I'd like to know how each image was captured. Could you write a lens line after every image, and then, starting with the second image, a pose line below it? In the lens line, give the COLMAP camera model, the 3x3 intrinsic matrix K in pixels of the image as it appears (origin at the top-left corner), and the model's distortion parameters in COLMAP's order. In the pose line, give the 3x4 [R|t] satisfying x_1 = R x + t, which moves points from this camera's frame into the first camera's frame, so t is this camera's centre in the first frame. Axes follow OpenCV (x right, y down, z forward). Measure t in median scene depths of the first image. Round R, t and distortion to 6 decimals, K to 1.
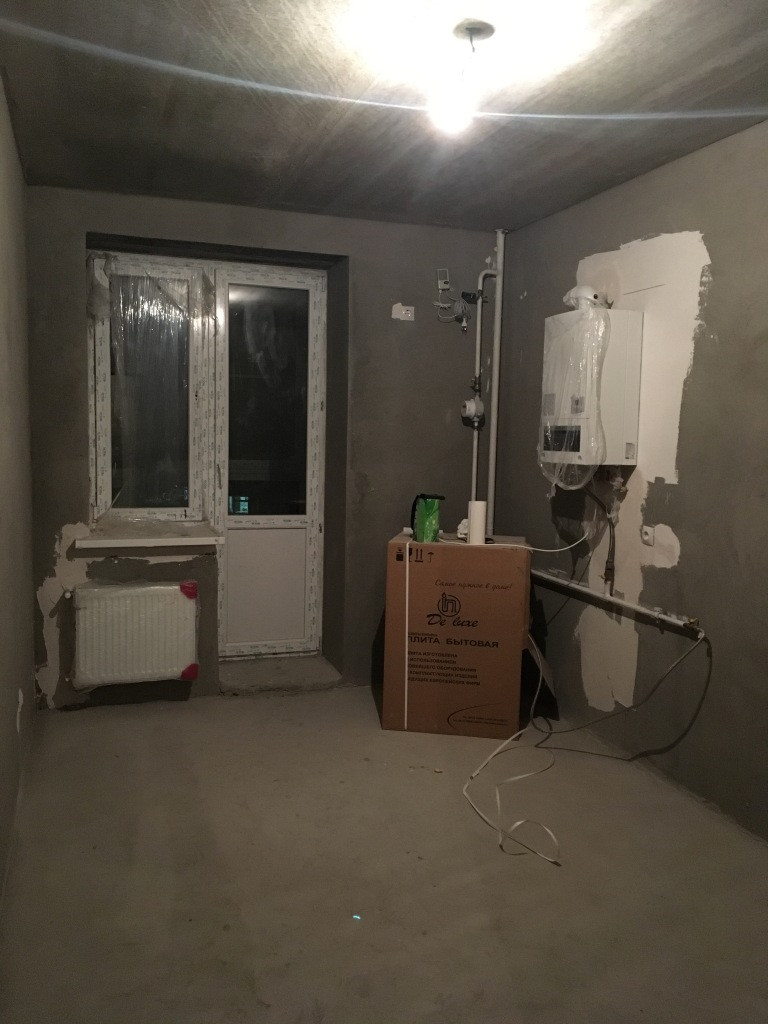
lens RADIAL K [[890.9, 0, 383.3], [0, 890.9, 514.7], [0, 0, 1]] dist [0.047269, -0.001740]
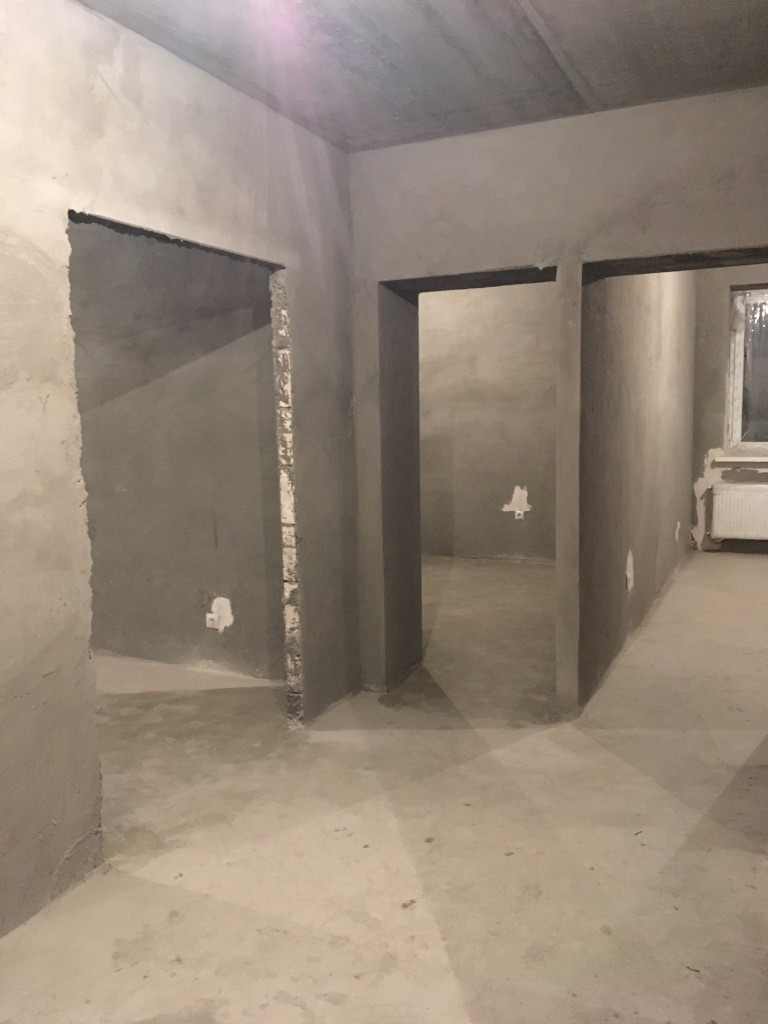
lens RADIAL K [[890.9, 0, 383.1], [0, 890.9, 510.6], [0, 0, 1]] dist [0.047269, -0.001740]
pose [[0.732366, 0.043357, -0.679529, 0.394028], [-0.026797, 0.999033, 0.034863, 0.088908], [0.680383, -0.007323, 0.732820, -0.772917]]
